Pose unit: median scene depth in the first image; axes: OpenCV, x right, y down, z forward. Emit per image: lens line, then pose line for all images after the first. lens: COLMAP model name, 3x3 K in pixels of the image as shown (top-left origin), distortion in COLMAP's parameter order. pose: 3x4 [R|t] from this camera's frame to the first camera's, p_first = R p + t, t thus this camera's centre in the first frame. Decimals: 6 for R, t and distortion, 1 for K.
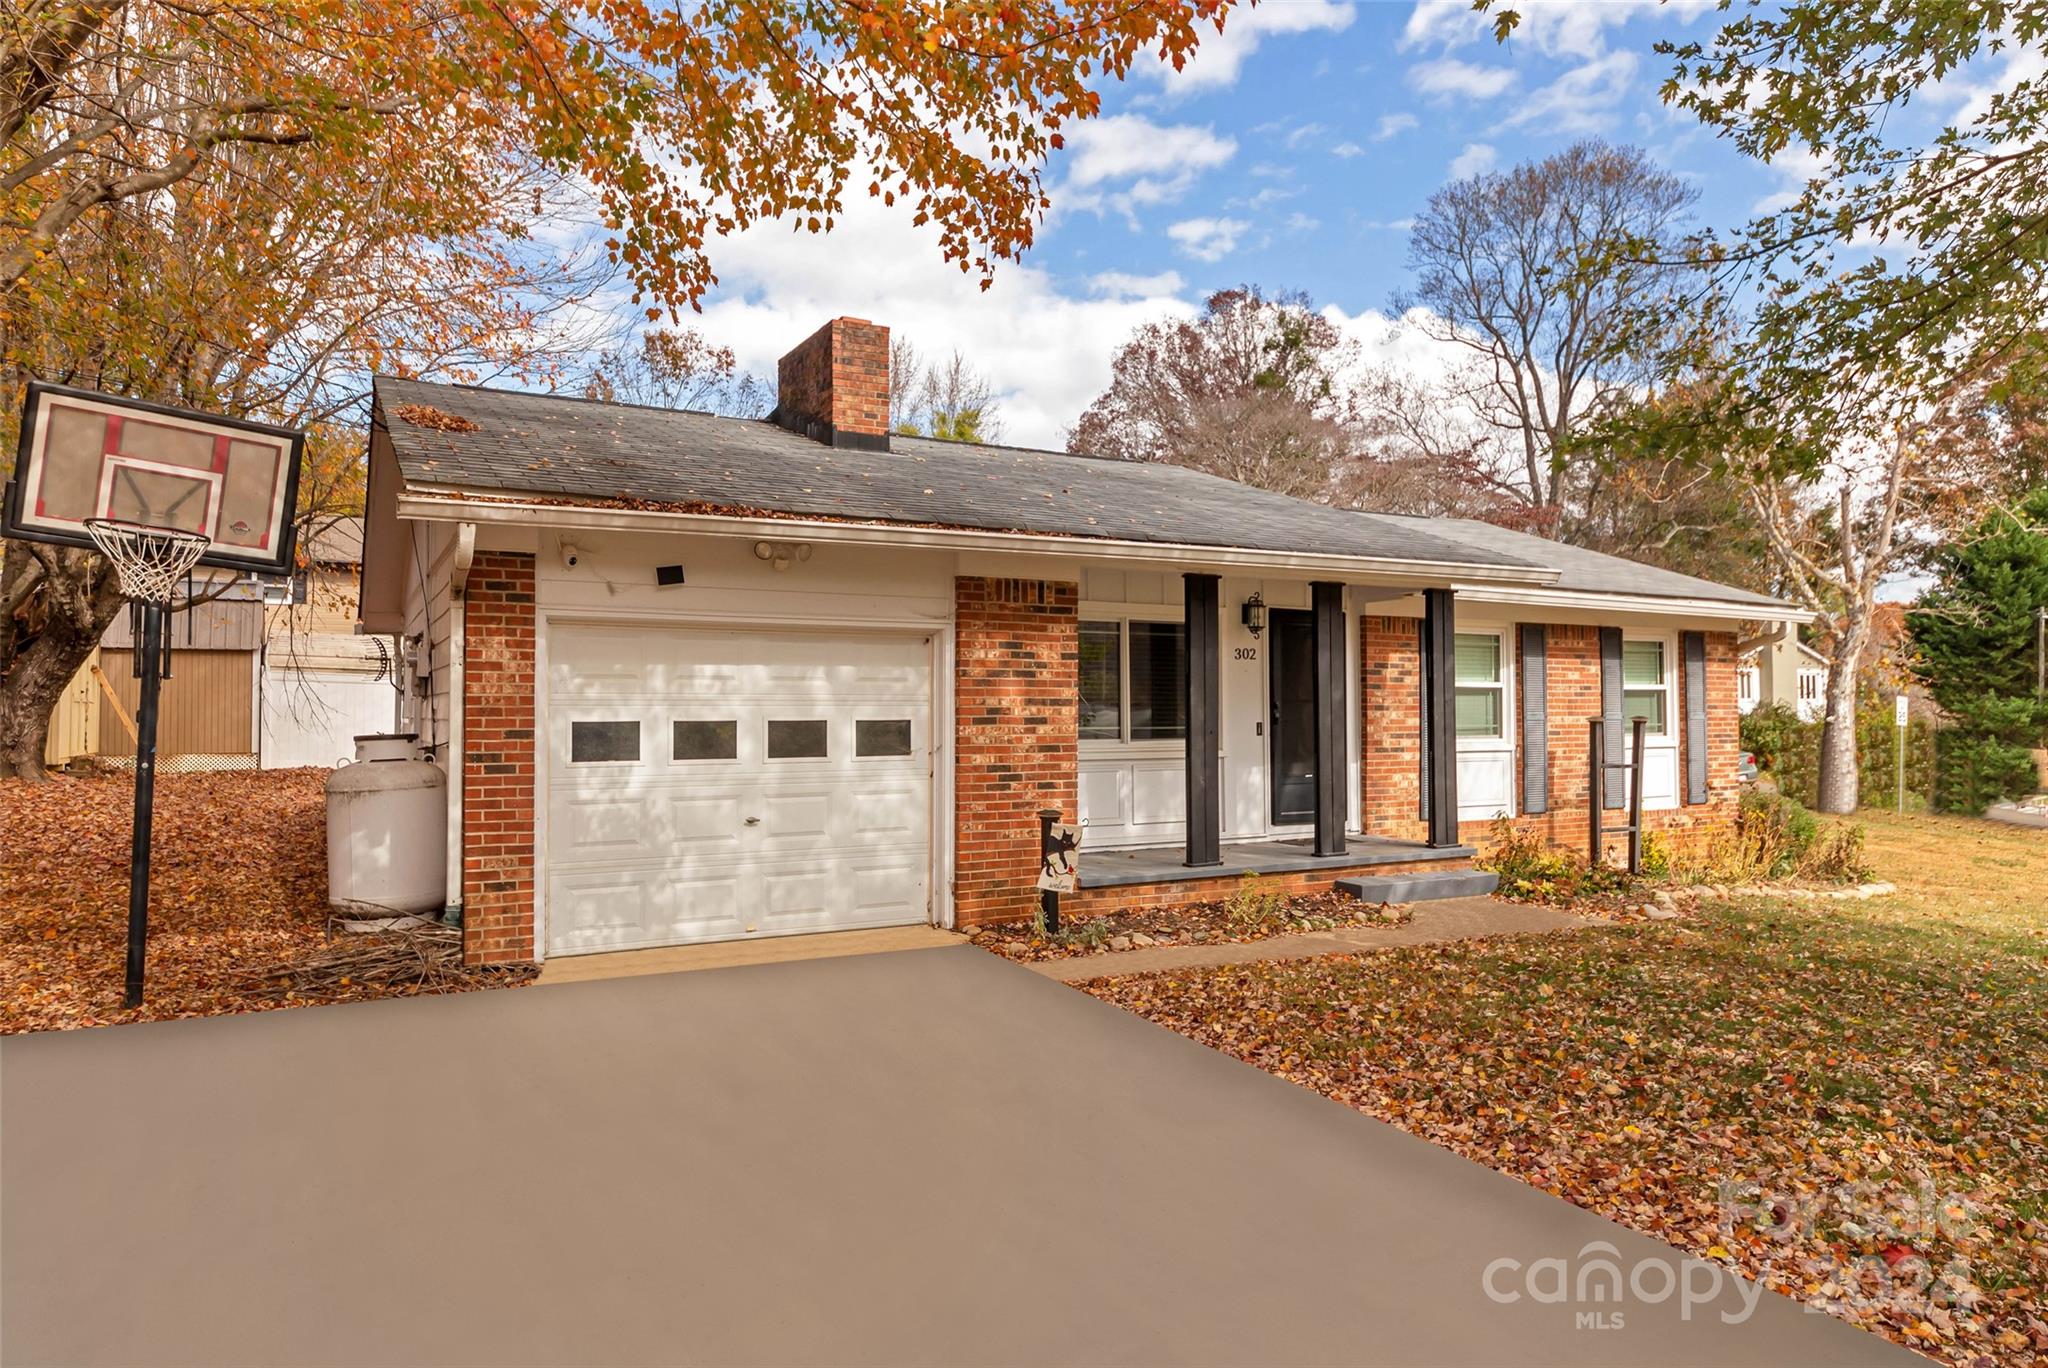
lens RADIAL K [[1240.5, 0, 1045.1], [0, 1240.5, 691.2], [0, 0, 1]] dist [-0.018627, -0.001312]
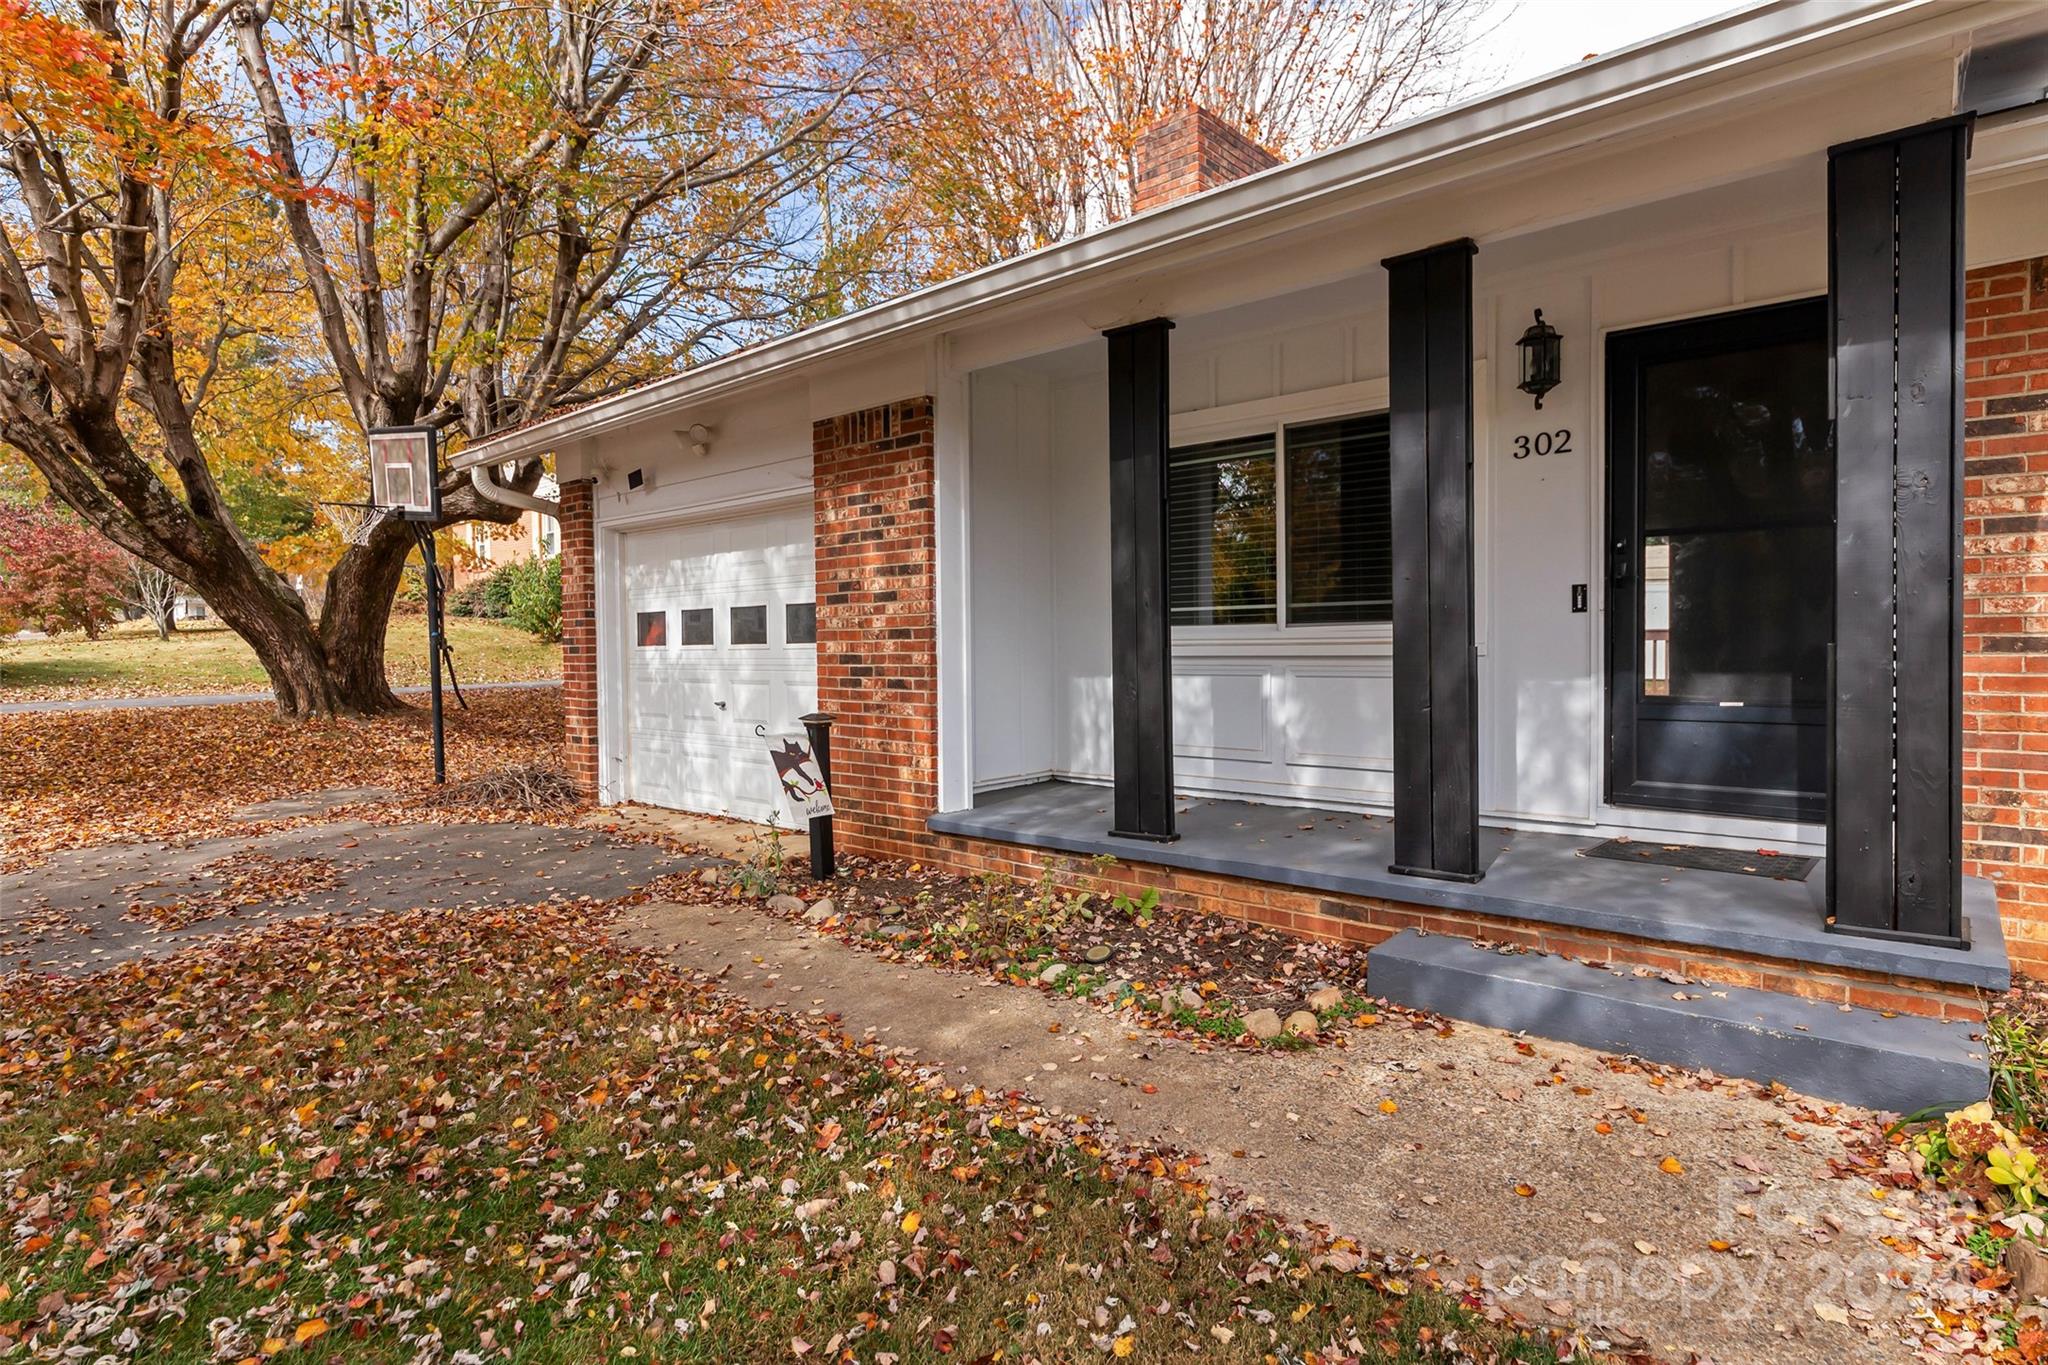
lens RADIAL K [[1047.4, 0, 1035.1], [0, 1047.4, 689.9], [0, 0, 1]] dist [-0.003393, -0.002675]
pose [[0.349999, 0.037924, -0.935982, 0.619542], [0.029401, 0.998243, 0.051440, 0.050318], [0.936288, -0.045523, 0.348270, 0.864501]]
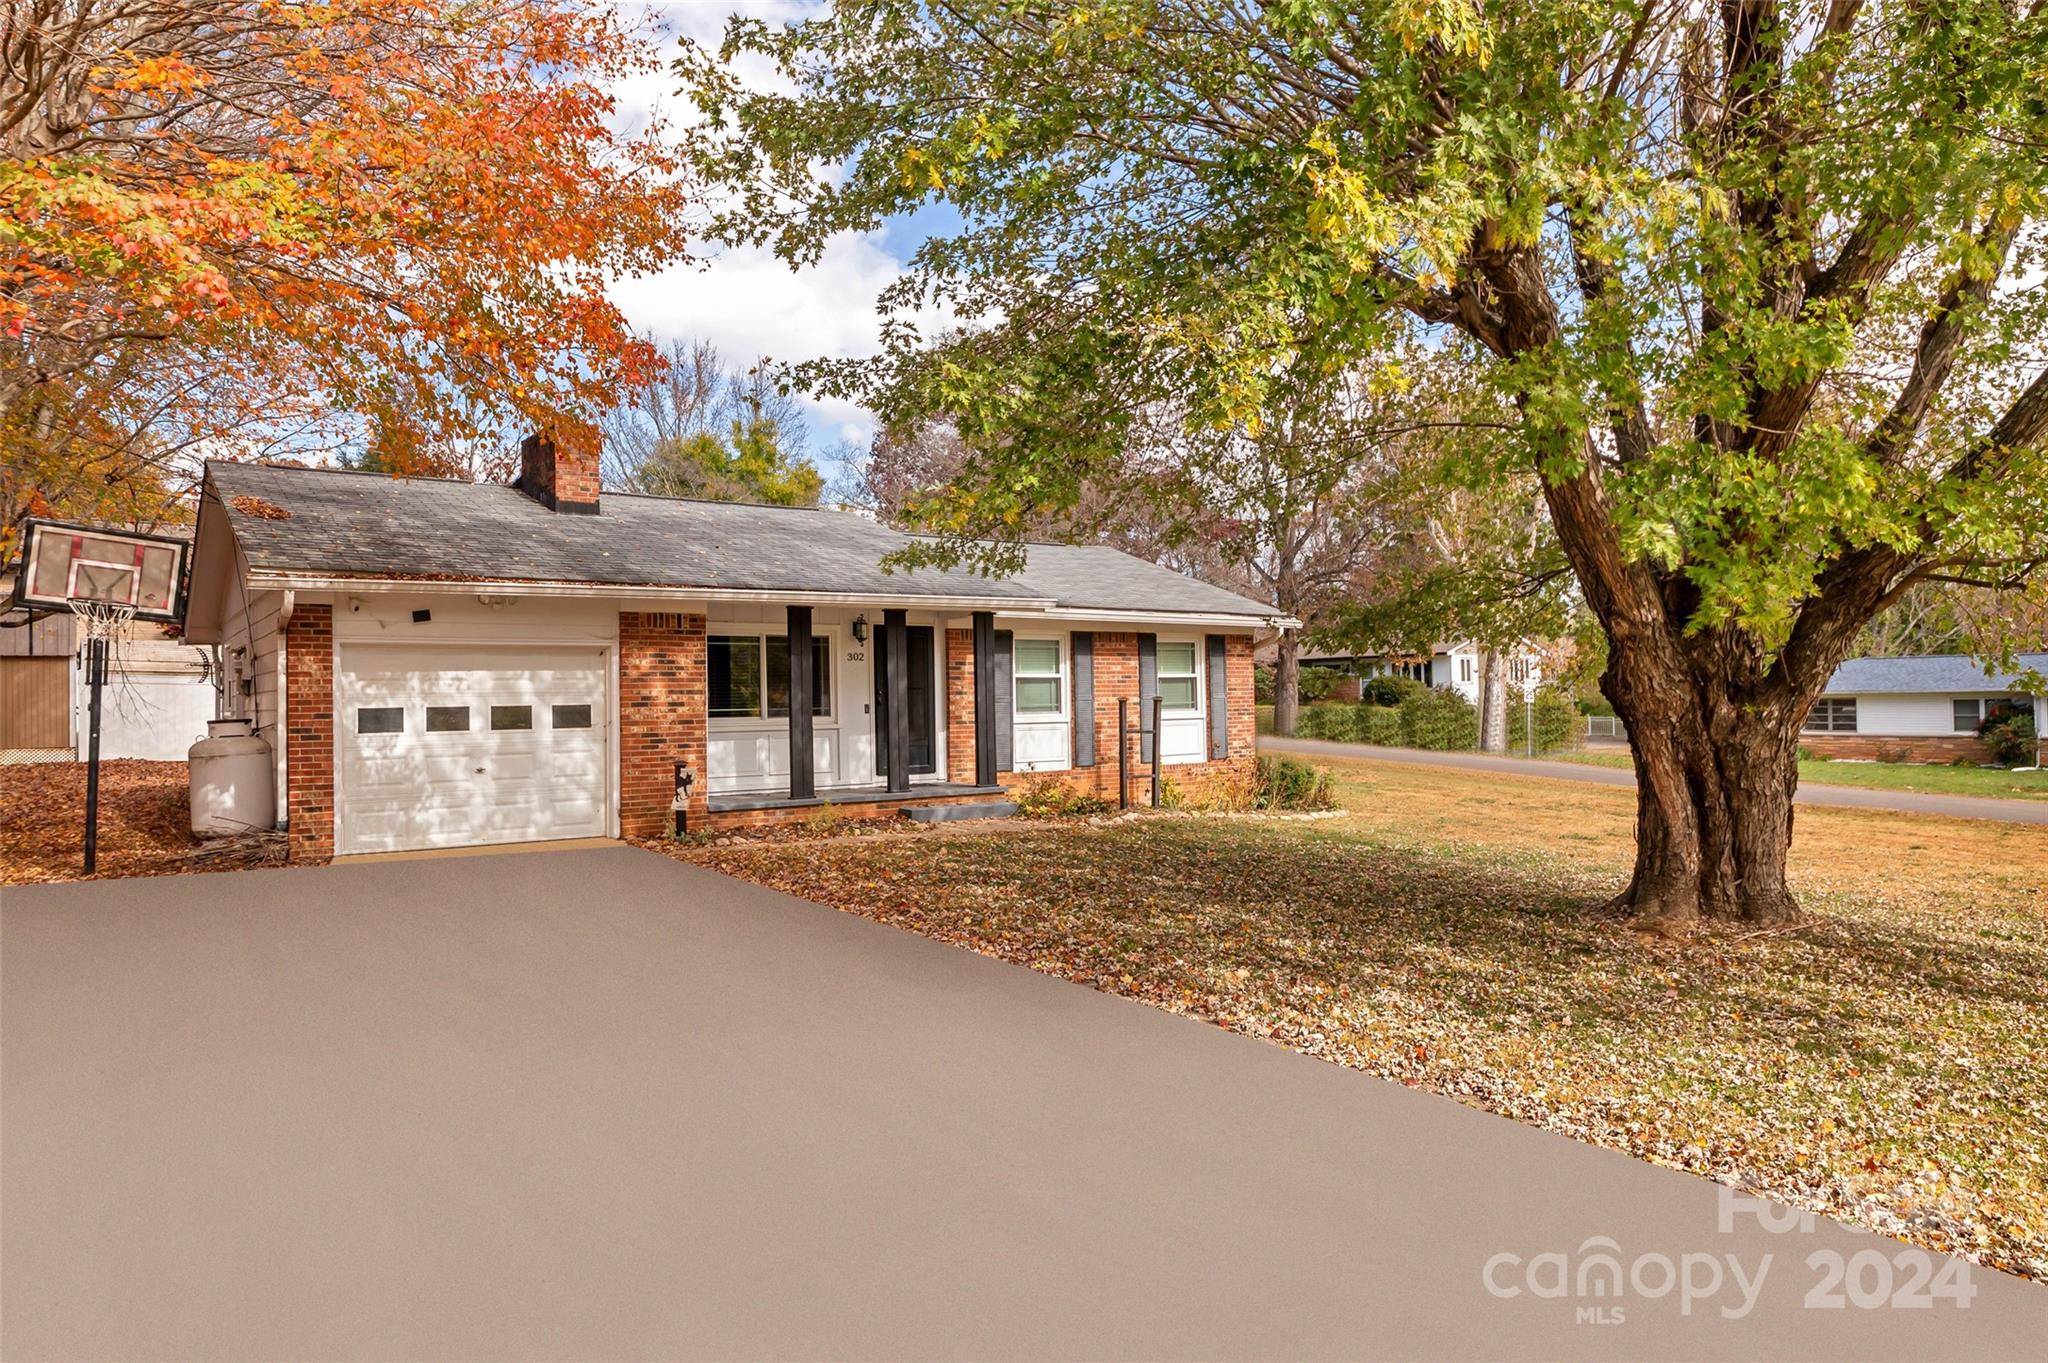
lens RADIAL K [[1240.5, 0, 1038.9], [0, 1240.5, 682.0], [0, 0, 1]] dist [-0.018627, -0.001312]
pose [[0.991972, -0.012657, 0.125821, 0.247533], [0.012516, 0.999920, 0.001913, -0.001232], [-0.125835, -0.000323, 0.992051, -0.589636]]
